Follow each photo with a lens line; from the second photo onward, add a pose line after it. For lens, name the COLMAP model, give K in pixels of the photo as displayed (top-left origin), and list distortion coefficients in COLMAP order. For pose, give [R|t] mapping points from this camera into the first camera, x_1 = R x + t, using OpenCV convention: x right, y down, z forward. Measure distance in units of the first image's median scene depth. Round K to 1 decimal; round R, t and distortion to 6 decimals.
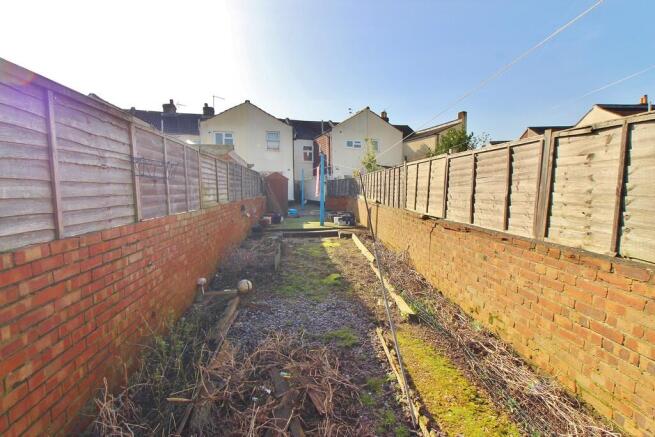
lens RADIAL K [[294.2, 0, 331.6], [0, 294.2, 217.5], [0, 0, 1]] dist [-0.002097, -0.000354]
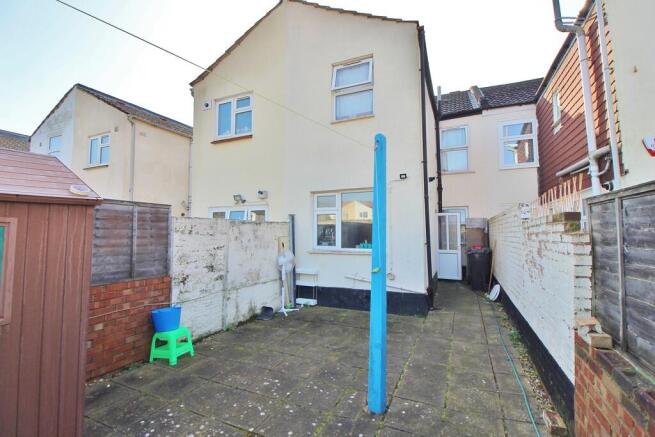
lens RADIAL K [[294.2, 0, 331.6], [0, 294.2, 217.5], [0, 0, 1]] dist [-0.002097, -0.000354]
pose [[0.726430, -0.041141, -0.686008, -0.005741], [-0.073911, 0.987740, -0.137503, -0.071031], [0.683254, 0.150590, 0.714483, 0.687106]]
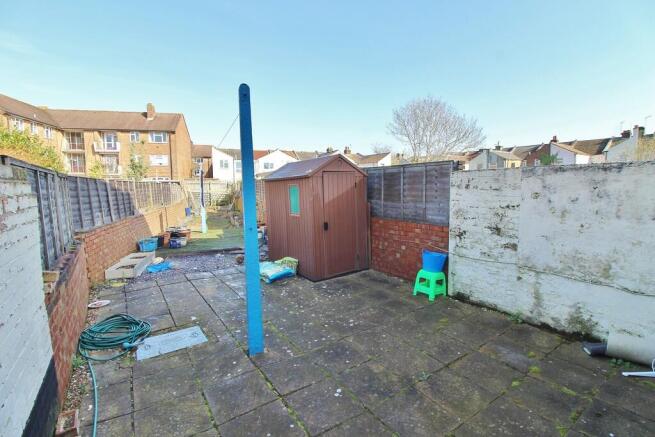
lens RADIAL K [[294.2, 0, 331.6], [0, 294.2, 217.5], [0, 0, 1]] dist [-0.002097, -0.000354]
pose [[-0.960343, 0.036470, -0.276426, -0.243625], [-0.023946, 0.976957, 0.212087, -0.166732], [0.277791, 0.210296, -0.937341, 1.465425]]
